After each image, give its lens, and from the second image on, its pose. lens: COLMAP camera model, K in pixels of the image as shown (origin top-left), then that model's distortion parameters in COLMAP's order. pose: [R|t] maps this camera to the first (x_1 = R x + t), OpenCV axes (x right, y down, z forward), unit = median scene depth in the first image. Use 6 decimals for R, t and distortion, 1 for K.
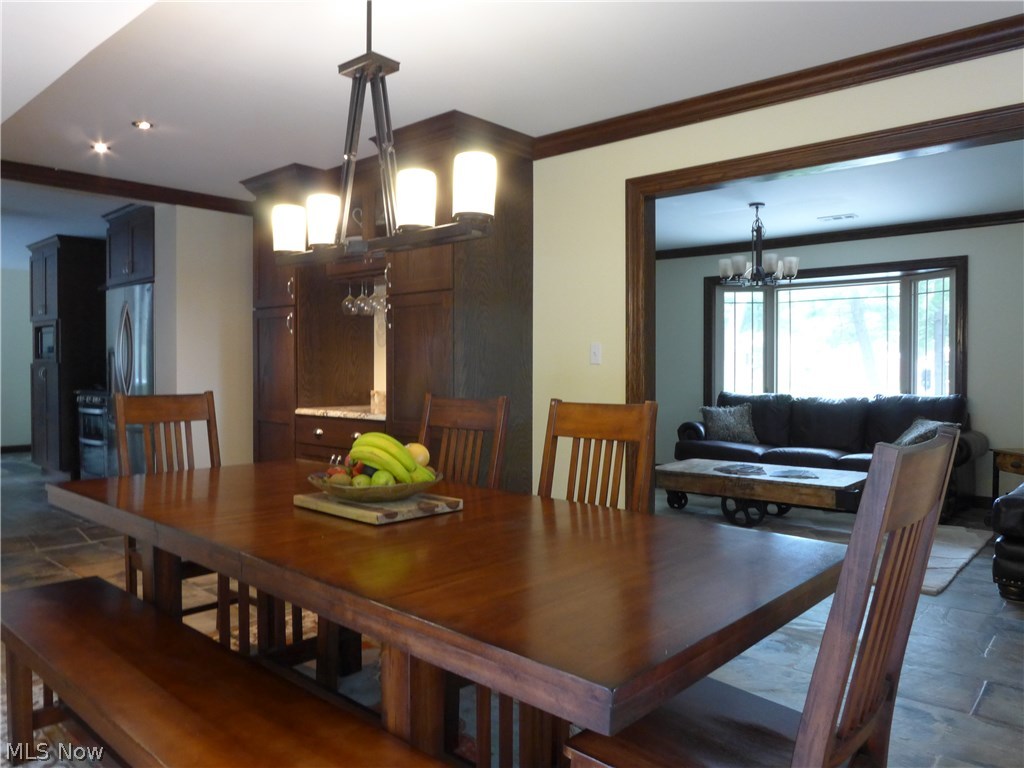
lens RADIAL K [[744.1, 0, 512.0], [0, 744.1, 384.0], [0, 0, 1]] dist [-0.064213, 0.001857]
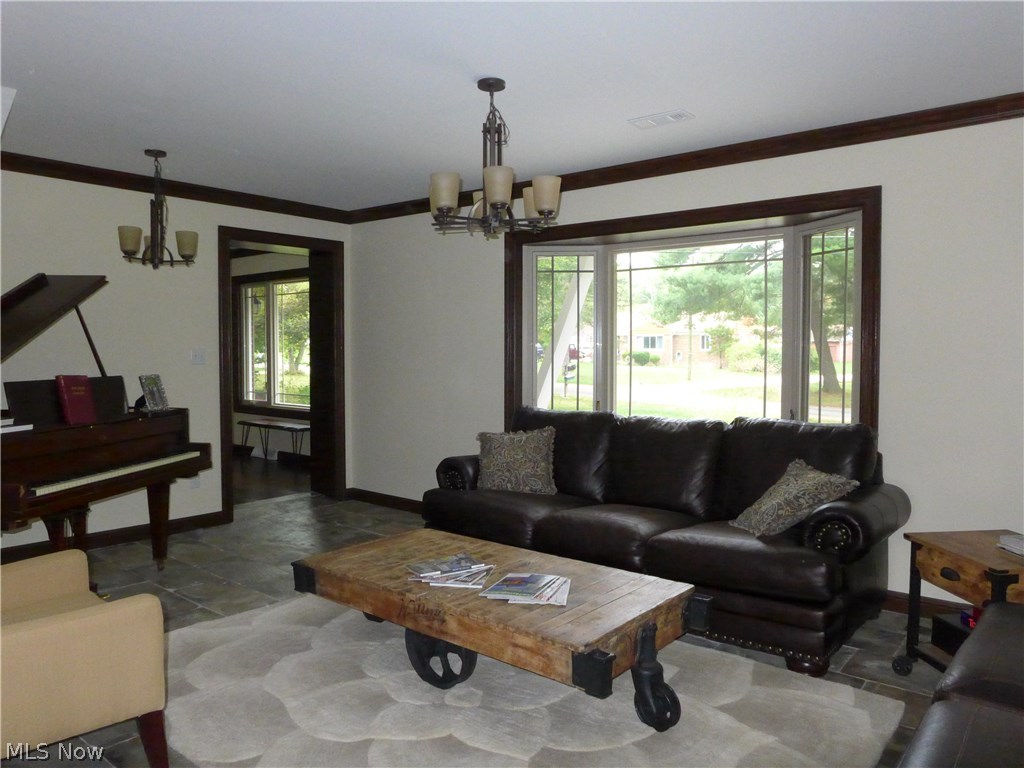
lens RADIAL K [[744.1, 0, 512.0], [0, 744.1, 384.0], [0, 0, 1]] dist [-0.064213, 0.001857]
pose [[0.999067, -0.005795, 0.042793, 0.283769], [0.004699, 0.999660, 0.025660, -0.030188], [-0.042927, -0.025435, 0.998754, 0.389215]]
